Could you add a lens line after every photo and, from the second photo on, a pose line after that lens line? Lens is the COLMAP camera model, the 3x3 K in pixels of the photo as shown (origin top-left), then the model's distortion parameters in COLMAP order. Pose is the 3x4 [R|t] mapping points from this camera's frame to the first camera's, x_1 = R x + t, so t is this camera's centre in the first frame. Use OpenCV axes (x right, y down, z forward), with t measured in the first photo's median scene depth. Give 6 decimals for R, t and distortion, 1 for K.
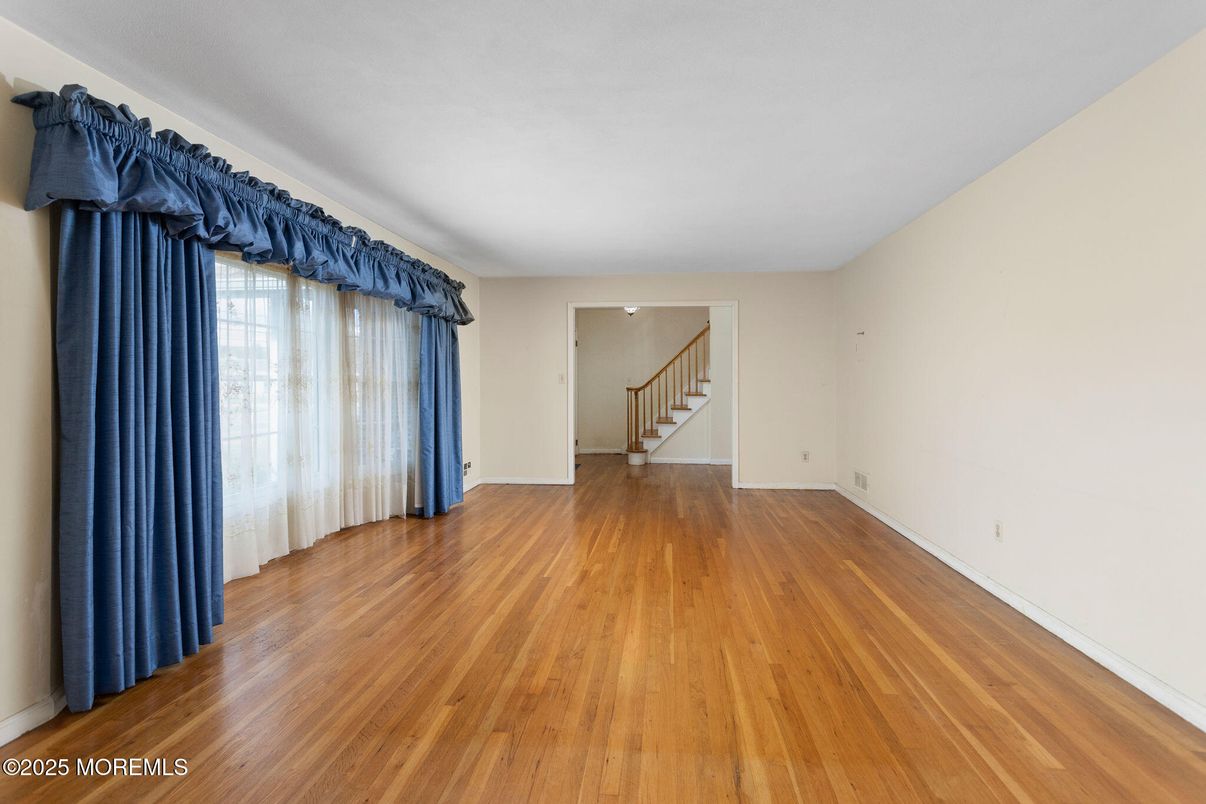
lens RADIAL K [[576.3, 0, 606.2], [0, 576.3, 385.4], [0, 0, 1]] dist [-0.045970, 0.025943]
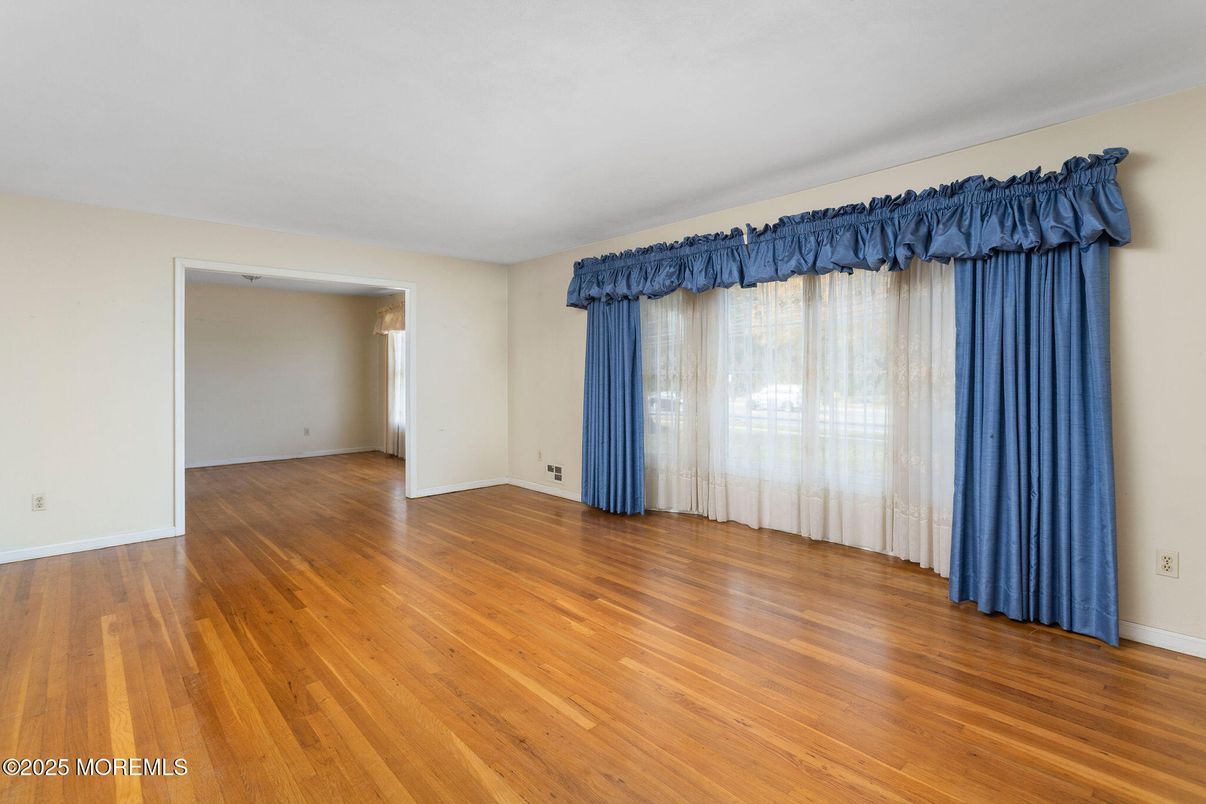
lens RADIAL K [[576.3, 0, 606.2], [0, 576.3, 385.4], [0, 0, 1]] dist [-0.045970, 0.025943]
pose [[-0.659907, 0.012247, -0.751248, 0.679045], [-0.004872, 0.999776, 0.020579, -0.011872], [0.751332, 0.017241, -0.659699, 2.004863]]
